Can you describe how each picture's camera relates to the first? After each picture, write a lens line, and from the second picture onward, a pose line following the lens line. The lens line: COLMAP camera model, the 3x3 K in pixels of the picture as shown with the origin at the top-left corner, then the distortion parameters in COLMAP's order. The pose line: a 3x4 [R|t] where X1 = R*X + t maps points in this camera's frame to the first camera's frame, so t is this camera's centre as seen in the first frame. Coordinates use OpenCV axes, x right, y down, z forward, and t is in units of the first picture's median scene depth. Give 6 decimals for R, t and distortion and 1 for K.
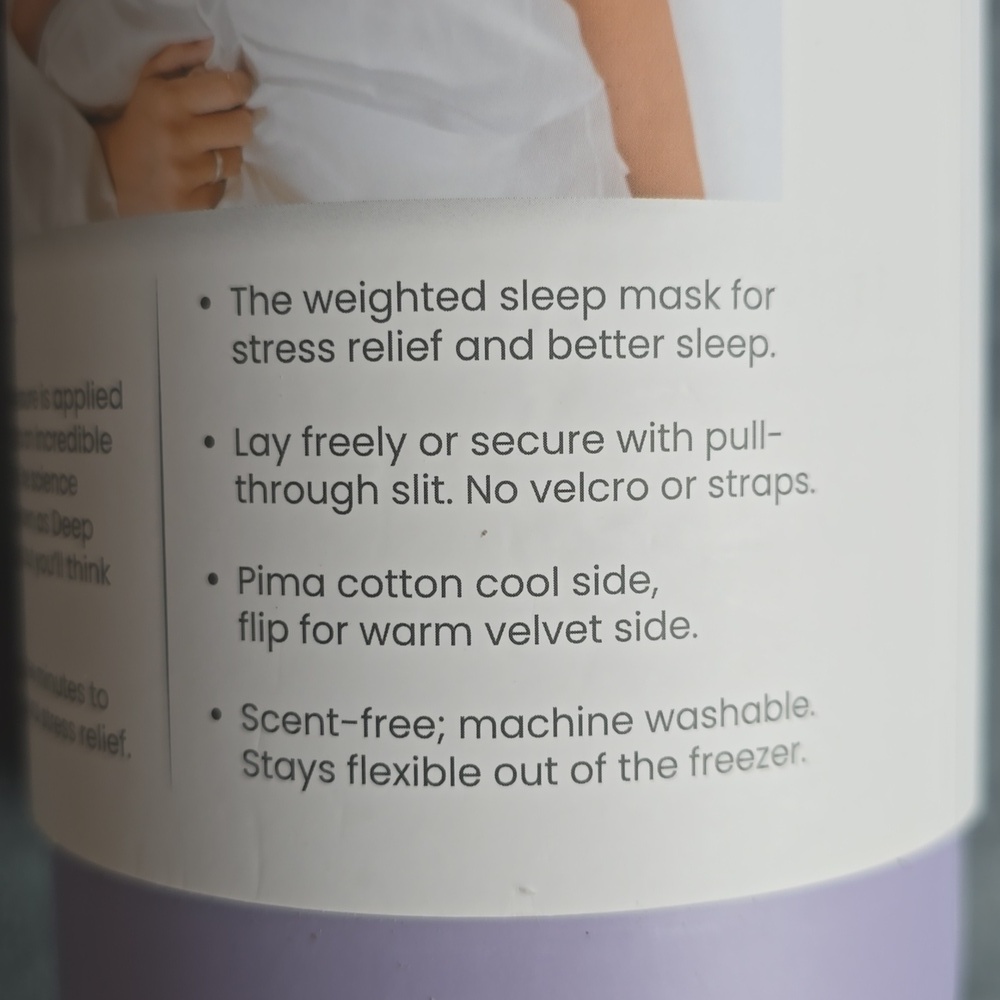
lens RADIAL K [[1553.1, 0, 519.9], [0, 1553.1, 502.7], [0, 0, 1]] dist [0.295920, -1.810018]
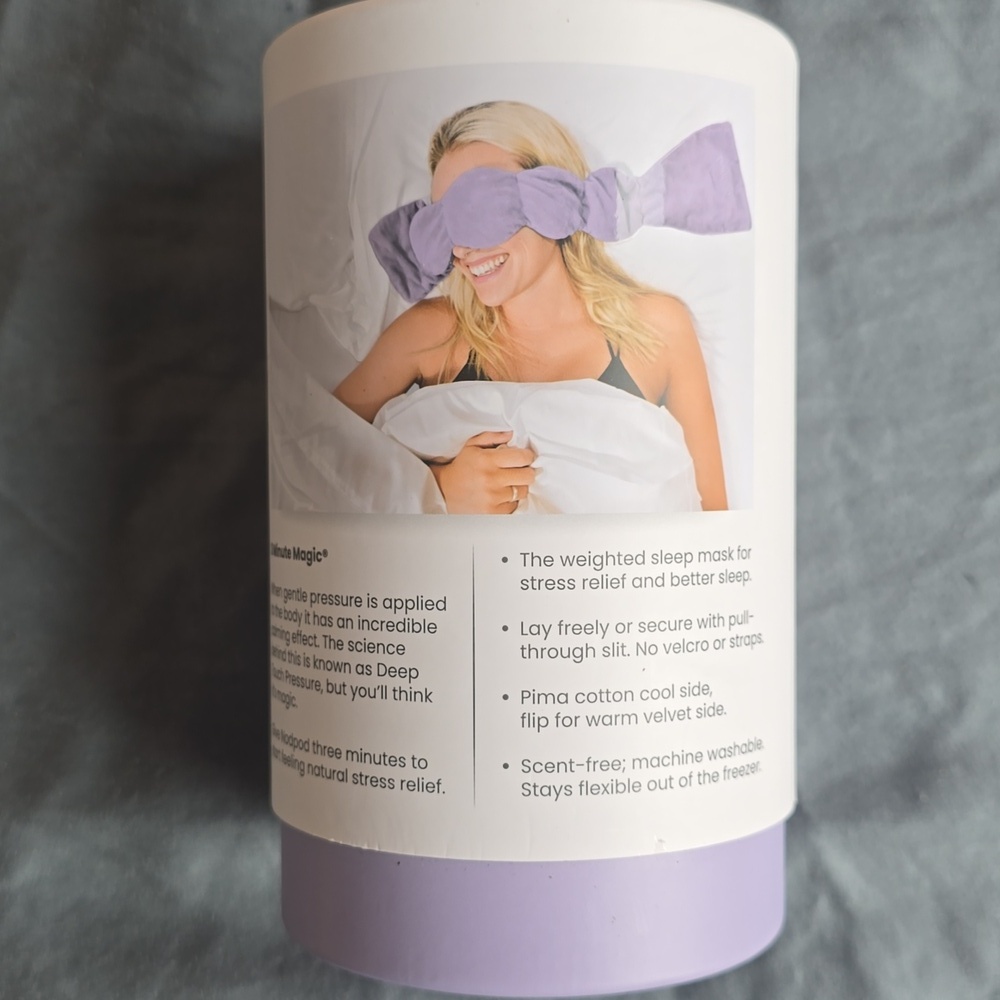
lens RADIAL K [[1553.1, 0, 519.9], [0, 1553.1, 502.7], [0, 0, 1]] dist [0.295920, -1.810018]
pose [[0.922795, -0.003916, 0.385272, -0.978479], [0.018582, 0.999237, -0.034351, -0.135117], [-0.384843, 0.038858, 0.922164, -0.879454]]
